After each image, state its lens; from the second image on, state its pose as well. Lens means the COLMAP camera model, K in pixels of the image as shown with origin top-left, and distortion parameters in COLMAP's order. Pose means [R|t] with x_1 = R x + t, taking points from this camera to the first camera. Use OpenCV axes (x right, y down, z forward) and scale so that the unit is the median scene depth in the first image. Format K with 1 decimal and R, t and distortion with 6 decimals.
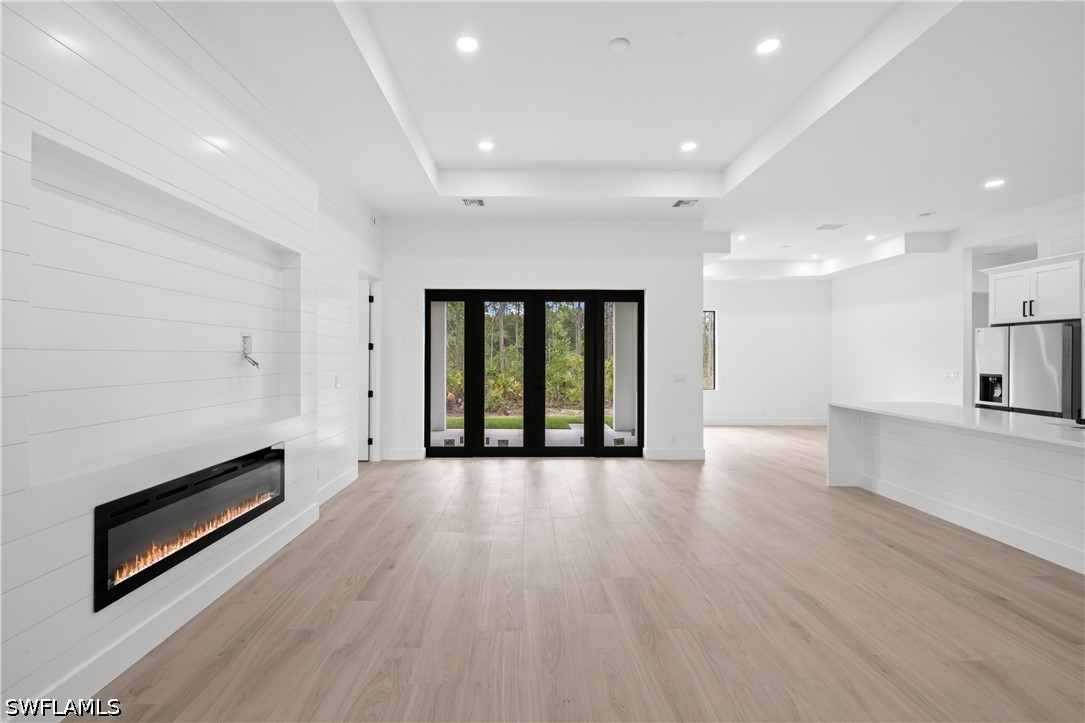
lens RADIAL K [[456.4, 0, 529.9], [0, 456.4, 355.0], [0, 0, 1]] dist [0.003128, 0.000488]
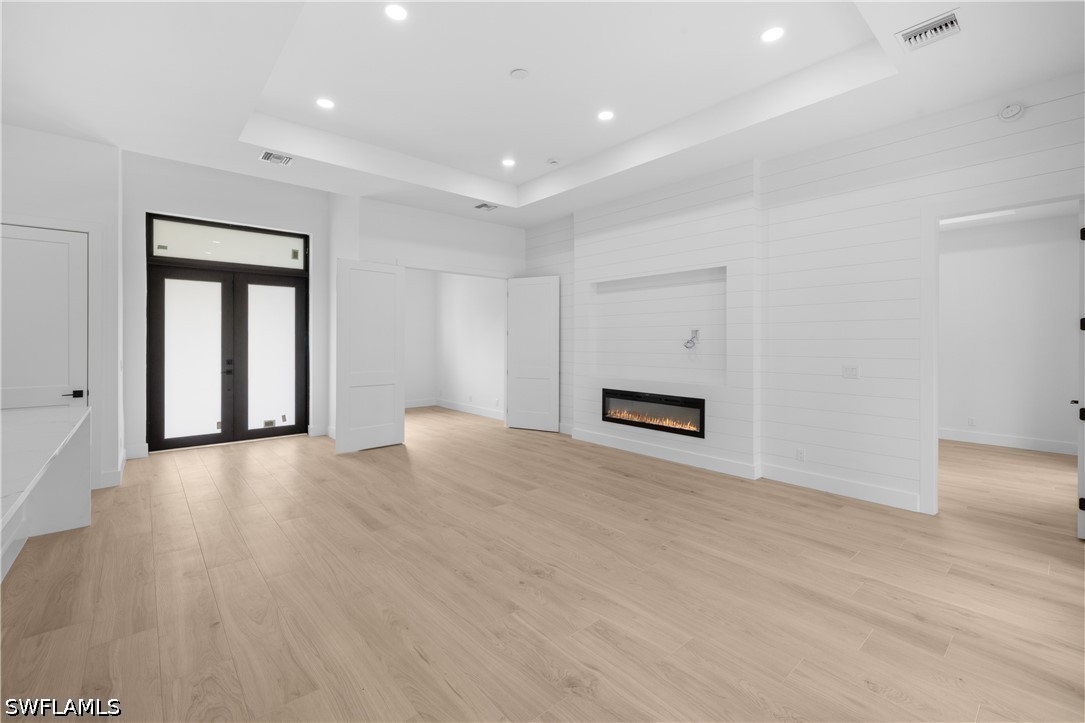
lens RADIAL K [[461.8, 0, 537.4], [0, 461.8, 348.7], [0, 0, 1]] dist [0.000704, 0.000465]
pose [[-0.763294, 0.006156, -0.646022, 0.503656], [-0.001648, 0.999933, 0.011475, 0.004541], [0.646049, 0.009824, -0.763233, 1.058286]]
